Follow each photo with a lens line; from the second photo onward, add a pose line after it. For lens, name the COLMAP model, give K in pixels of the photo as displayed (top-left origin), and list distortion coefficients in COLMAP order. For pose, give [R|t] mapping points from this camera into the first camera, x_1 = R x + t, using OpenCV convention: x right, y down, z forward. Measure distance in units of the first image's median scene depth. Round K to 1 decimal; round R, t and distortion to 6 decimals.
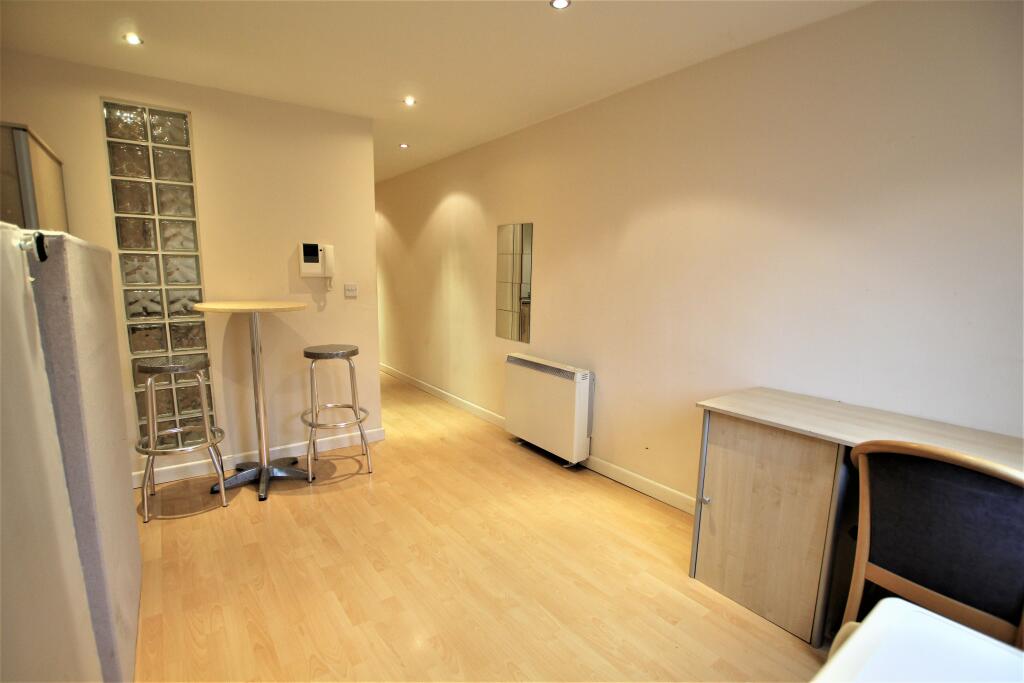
lens RADIAL K [[487.5, 0, 503.0], [0, 487.5, 352.4], [0, 0, 1]] dist [-0.021458, 0.000461]
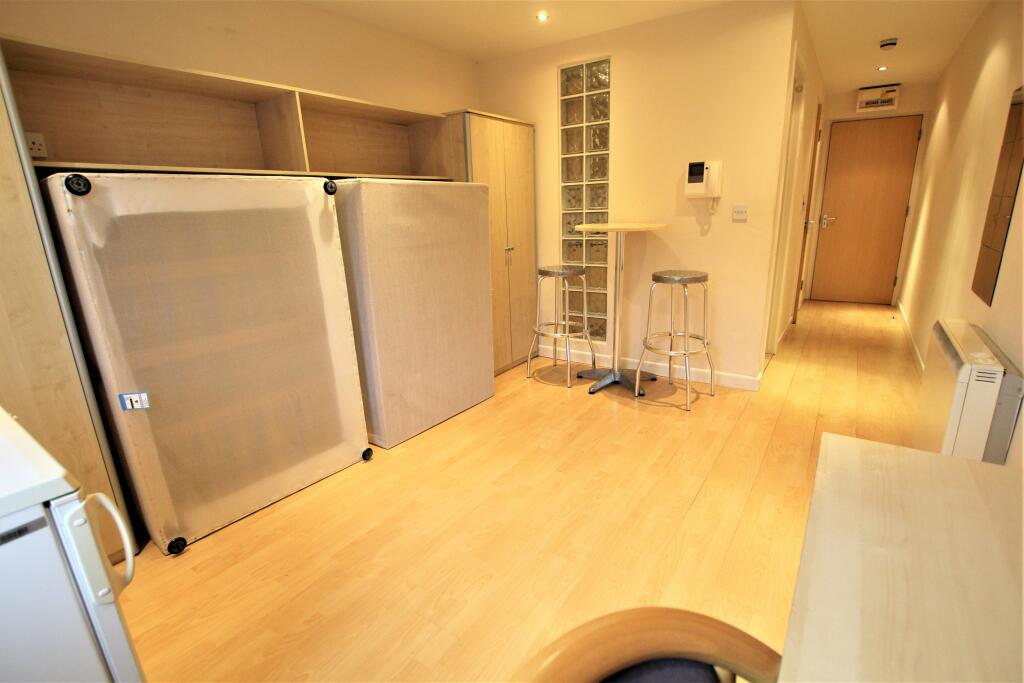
lens RADIAL K [[487.5, 0, 503.0], [0, 487.5, 352.4], [0, 0, 1]] dist [-0.021458, 0.000461]
pose [[0.321269, 0.241076, -0.915788, 0.454571], [-0.116498, 0.969770, 0.214418, -0.022365], [0.939795, 0.037802, 0.339642, 0.344538]]
